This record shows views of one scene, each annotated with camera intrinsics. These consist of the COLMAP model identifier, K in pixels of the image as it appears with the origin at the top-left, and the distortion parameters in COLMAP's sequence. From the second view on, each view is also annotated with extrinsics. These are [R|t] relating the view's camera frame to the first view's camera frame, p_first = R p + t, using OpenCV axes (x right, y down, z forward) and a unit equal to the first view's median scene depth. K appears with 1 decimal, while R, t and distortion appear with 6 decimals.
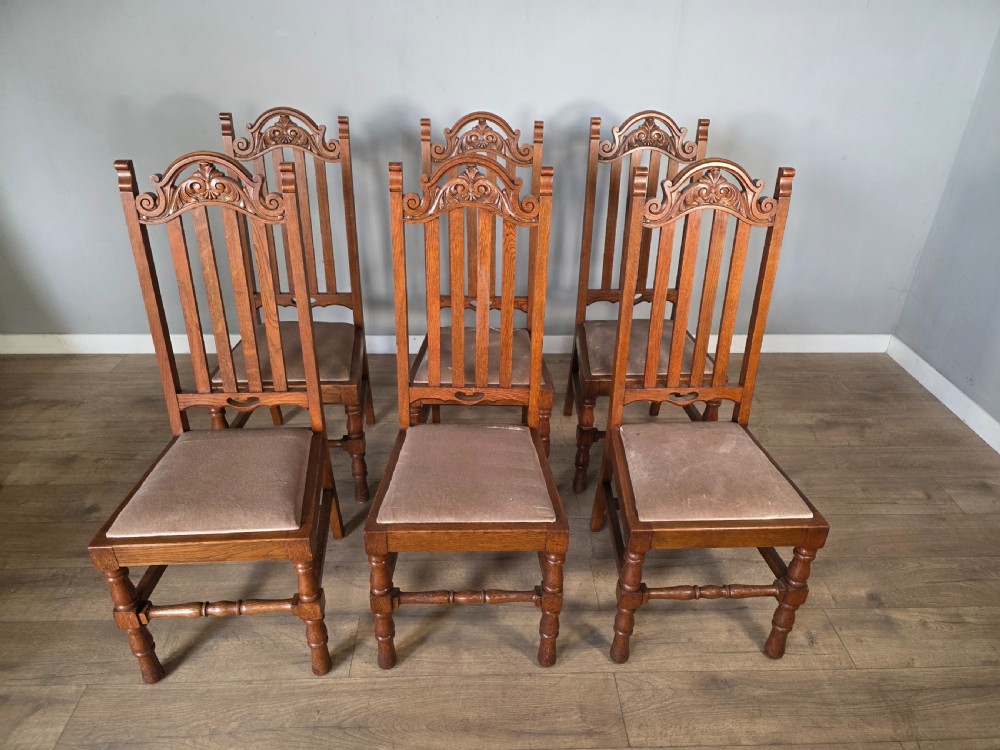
lens RADIAL K [[675.9, 0, 506.5], [0, 675.9, 377.9], [0, 0, 1]] dist [0.051504, -0.051919]
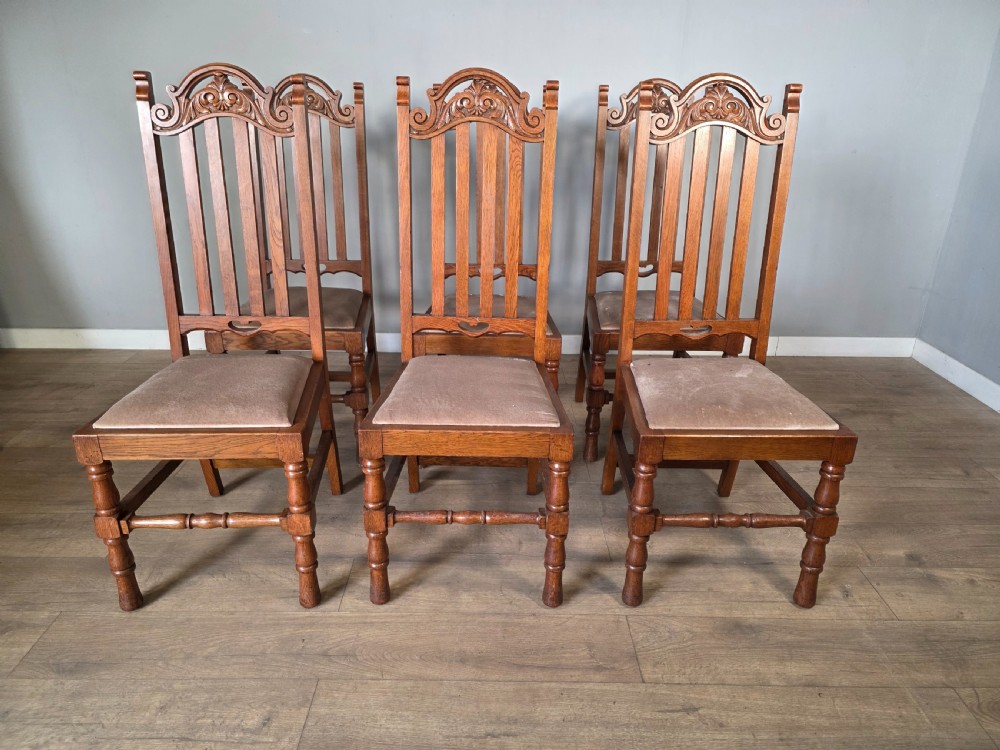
lens RADIAL K [[675.9, 0, 498.0], [0, 675.9, 375.6], [0, 0, 1]] dist [0.051504, -0.051919]
pose [[0.999209, 0.006552, -0.039231, 0.018897], [-0.011753, 0.990932, -0.133848, 0.228905], [0.037999, 0.134203, 0.990225, 0.046365]]
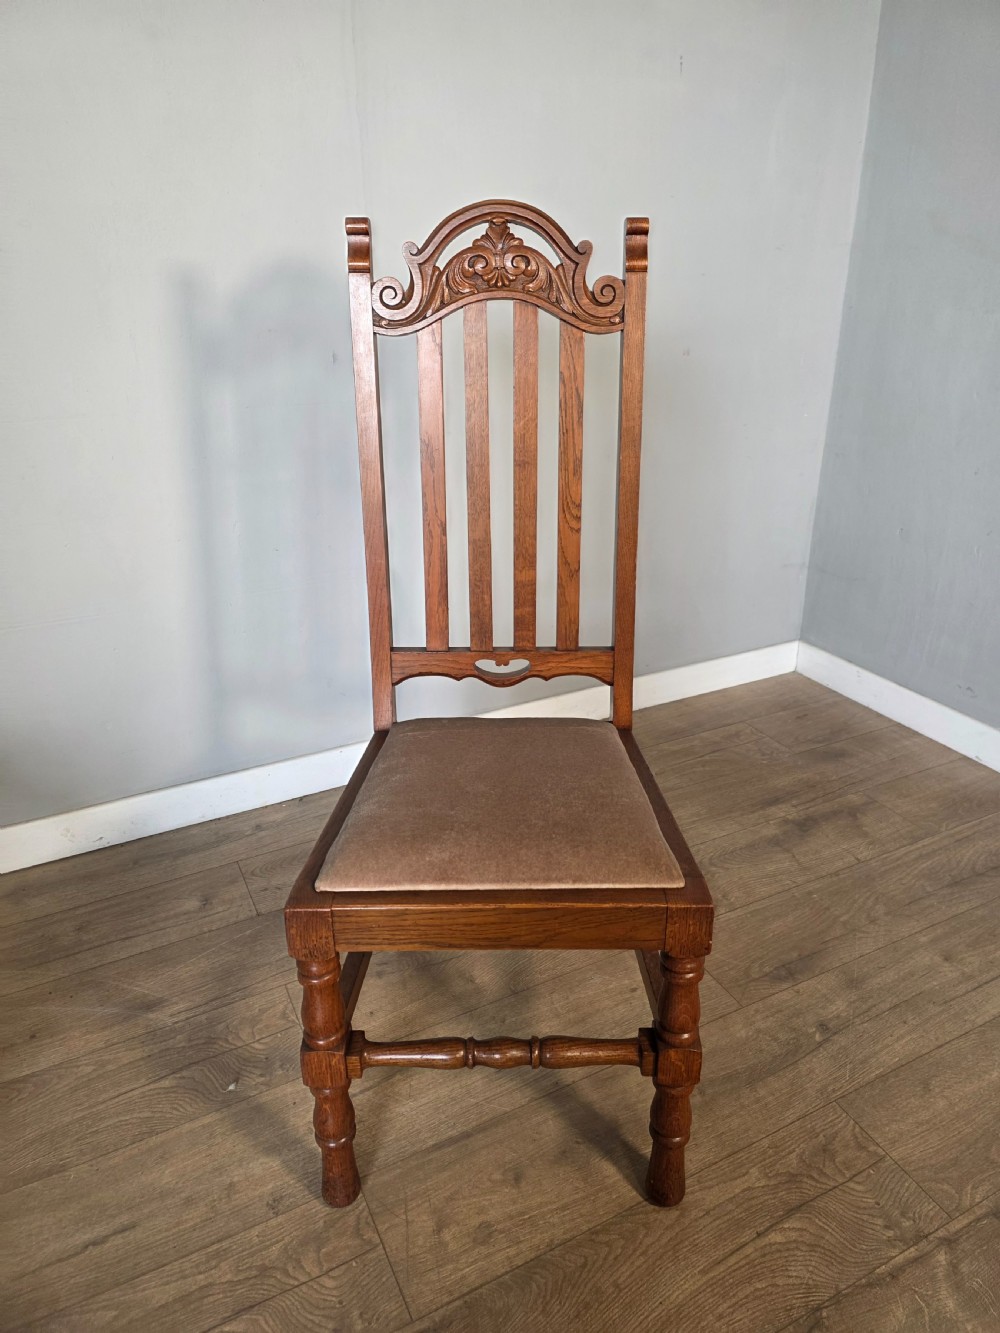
lens RADIAL K [[895.0, 0, 528.8], [0, 895.0, 652.0], [0, 0, 1]] dist [0.059365, -0.056664]
pose [[0.903613, -0.185040, 0.386322, 0.066580], [0.233199, 0.969023, -0.081316, -0.080856], [-0.359308, 0.163568, 0.918773, 0.641372]]
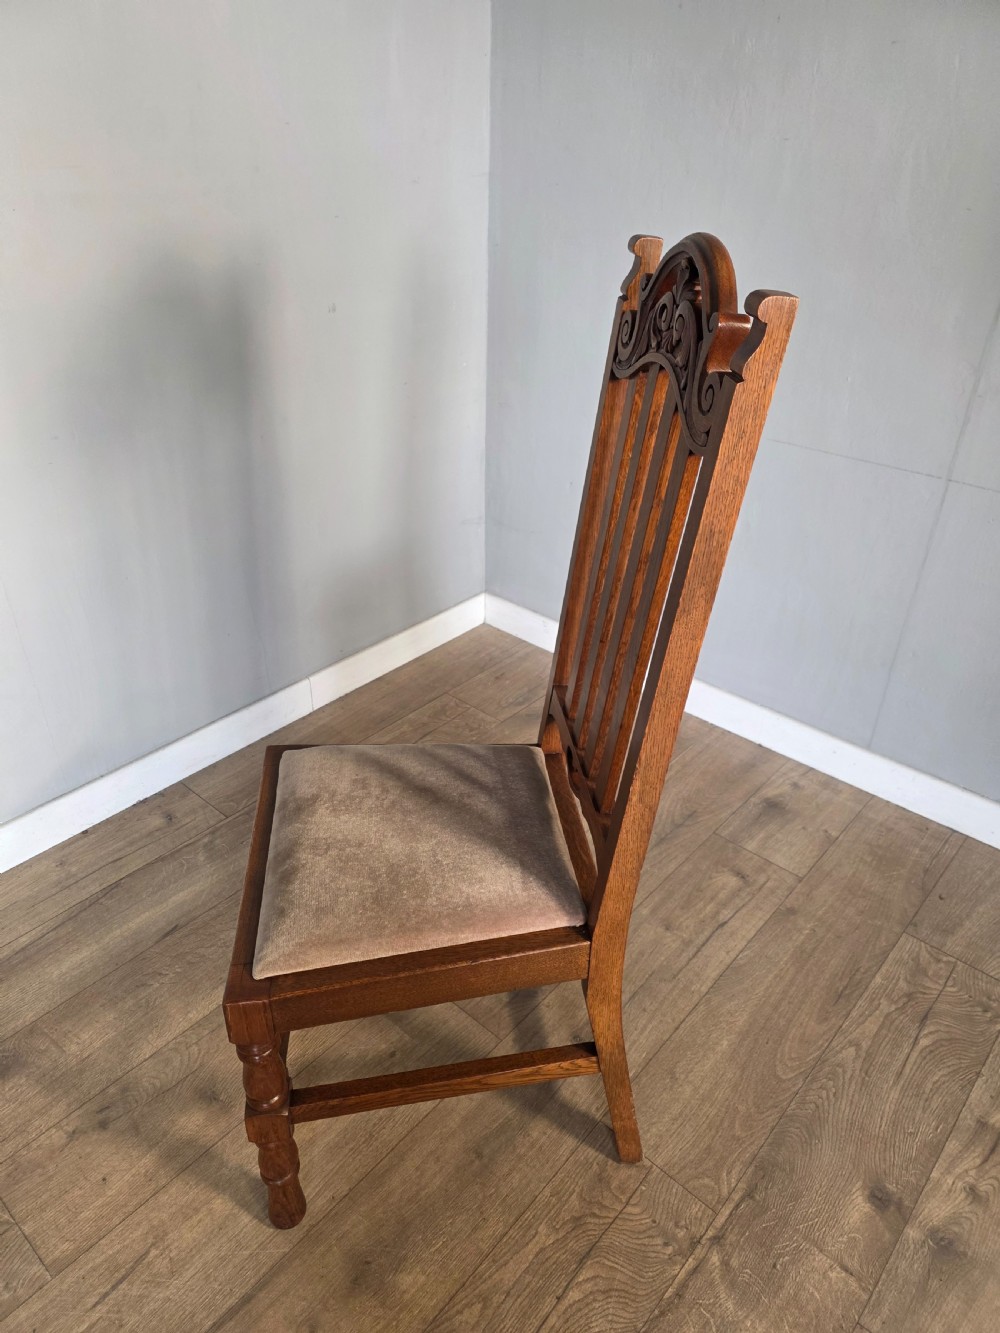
lens RADIAL K [[895.0, 0, 504.5], [0, 895.0, 661.0], [0, 0, 1]] dist [0.059365, -0.056664]
pose [[0.691328, -0.378436, 0.615510, 0.122511], [0.357641, 0.919418, 0.163593, -0.235887], [-0.627820, 0.107035, 0.770964, 0.700106]]
